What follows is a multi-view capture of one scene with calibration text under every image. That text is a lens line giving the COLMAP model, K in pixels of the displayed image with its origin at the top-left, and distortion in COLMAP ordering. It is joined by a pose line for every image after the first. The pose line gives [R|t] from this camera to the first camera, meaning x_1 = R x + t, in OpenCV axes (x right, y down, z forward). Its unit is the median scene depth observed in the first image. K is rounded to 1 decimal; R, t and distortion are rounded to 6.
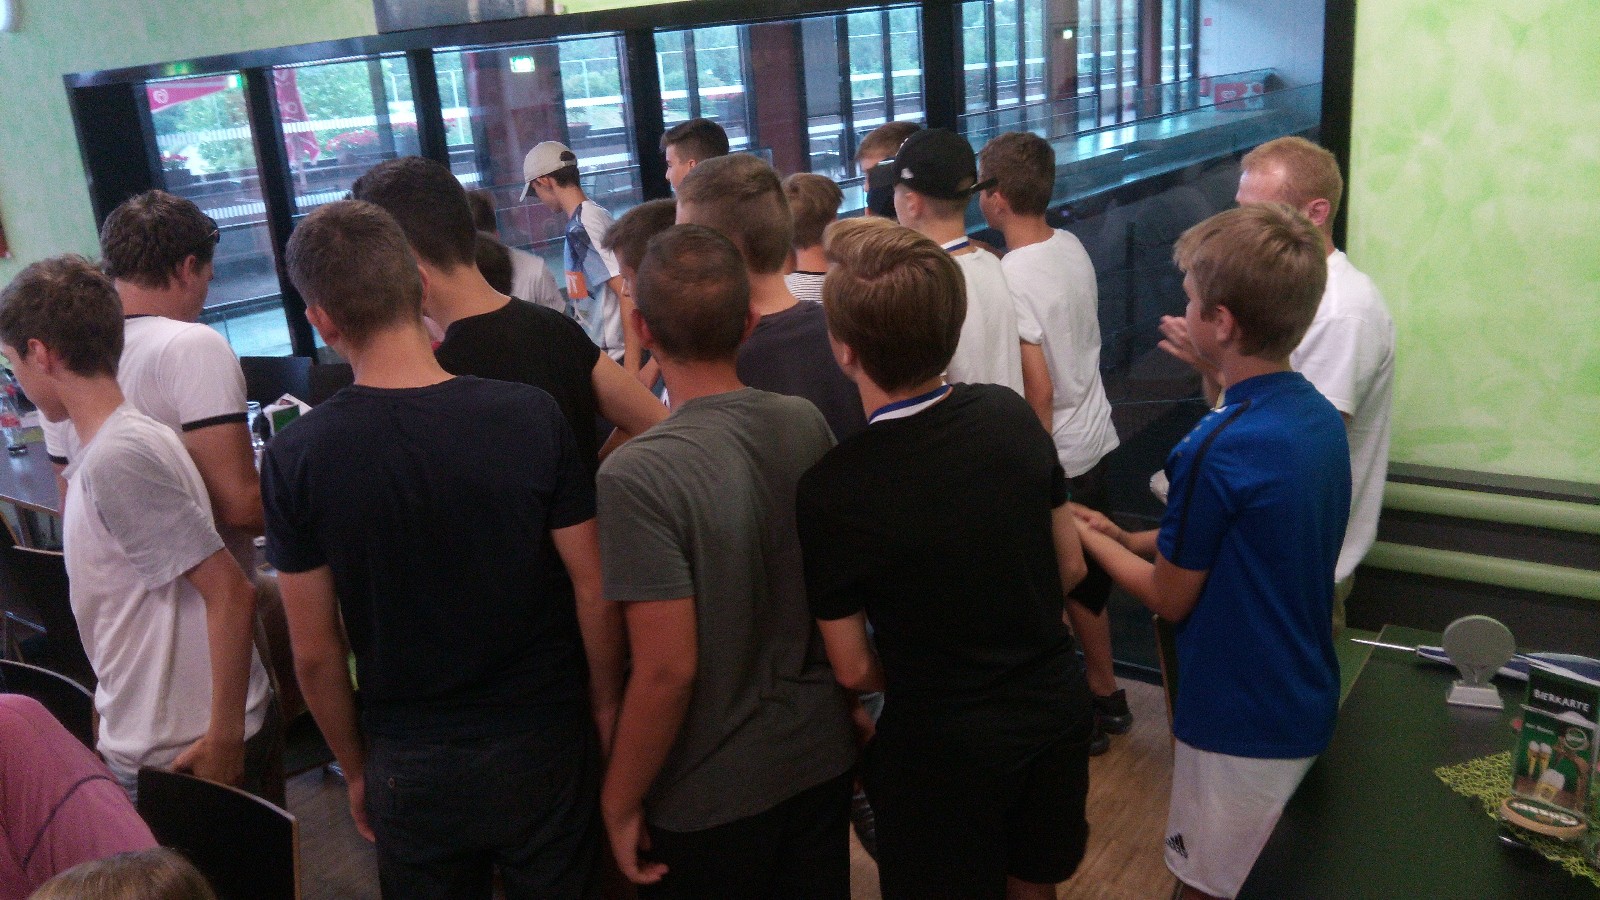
lens RADIAL K [[1253.4, 0, 809.0], [0, 1253.4, 442.2], [0, 0, 1]] dist [0.056498, -0.133696]
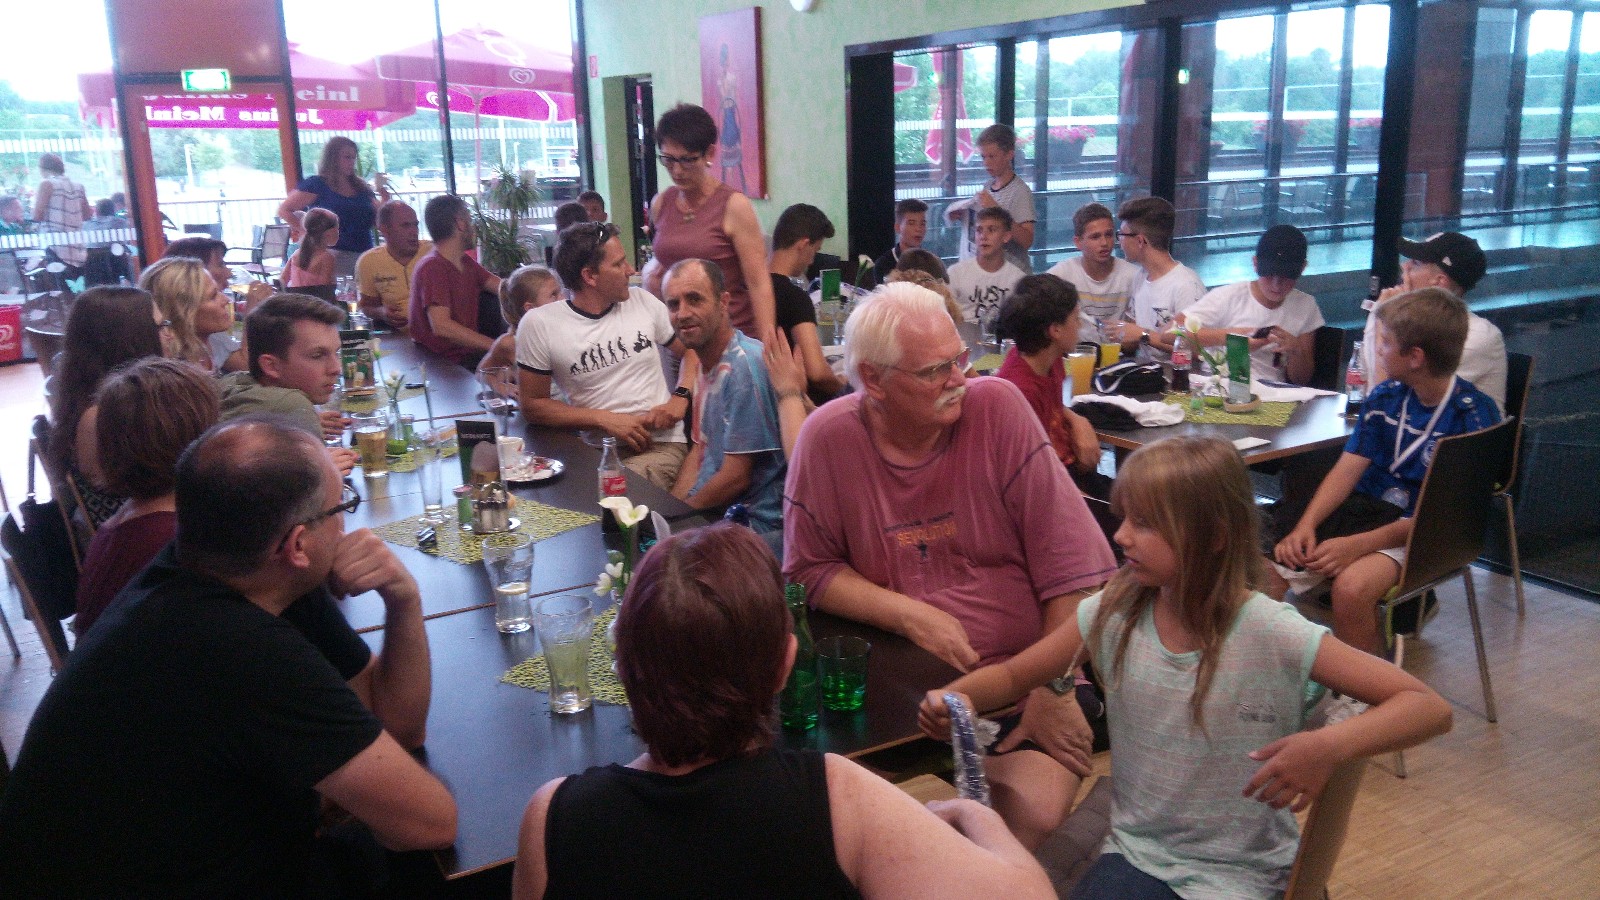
lens RADIAL K [[1253.4, 0, 804.3], [0, 1253.4, 456.1], [0, 0, 1]] dist [0.056498, -0.133696]
pose [[0.897940, 0.154811, -0.411993, -0.035063], [-0.161347, 0.986713, 0.019112, 0.042619], [0.409478, 0.049312, 0.910987, -0.055143]]
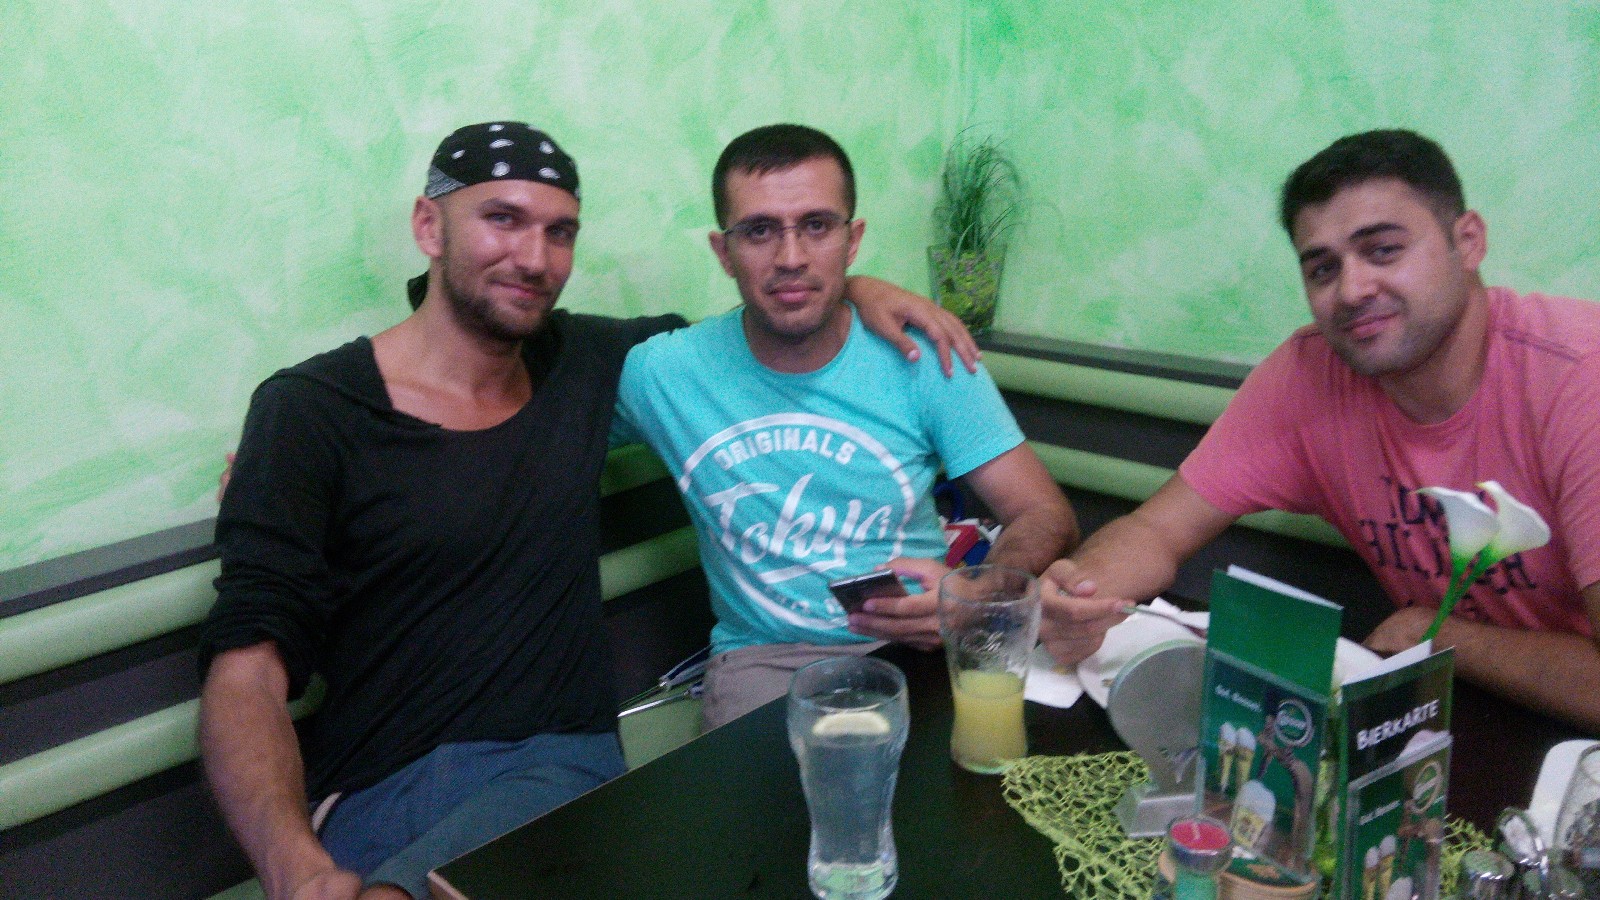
lens RADIAL K [[1253.4, 0, 815.2], [0, 1253.4, 442.1], [0, 0, 1]] dist [0.056498, -0.133696]
pose [[0.168793, -0.212238, 0.962530, 0.025338], [0.304897, 0.939888, 0.153777, -0.002188], [-0.937308, 0.267516, 0.223358, 0.162241]]
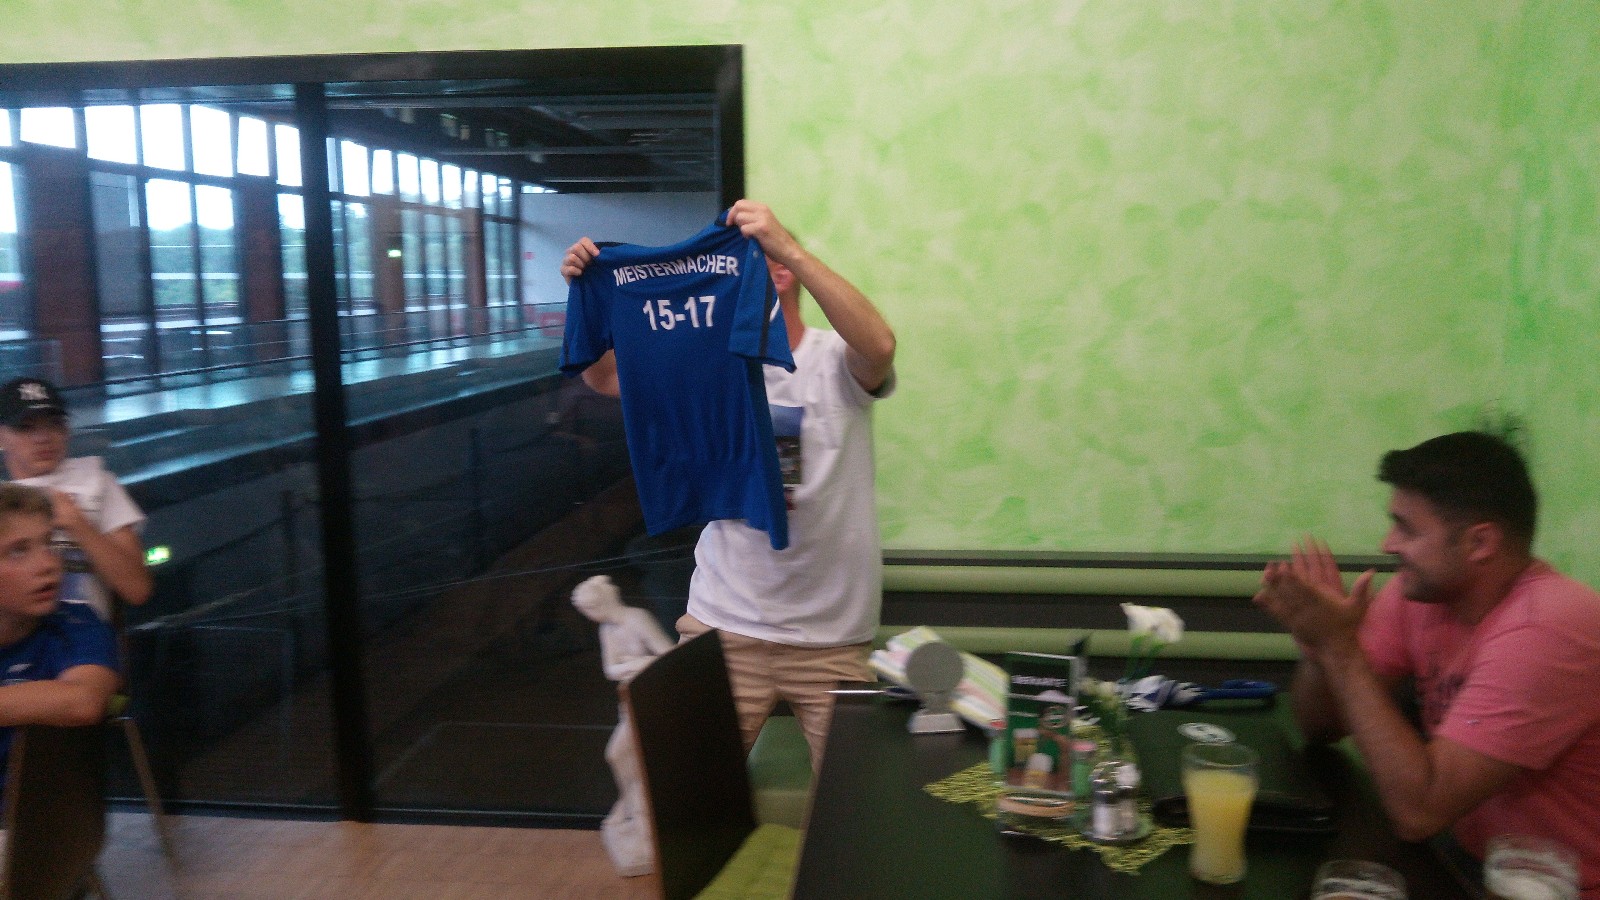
lens RADIAL K [[1253.4, 0, 810.1], [0, 1253.4, 437.5], [0, 0, 1]] dist [0.056498, -0.133696]
pose [[0.868022, -0.000909, 0.496525, -0.012483], [0.092359, 0.982842, -0.159663, 0.023767], [-0.487861, 0.184450, 0.853212, 0.025296]]
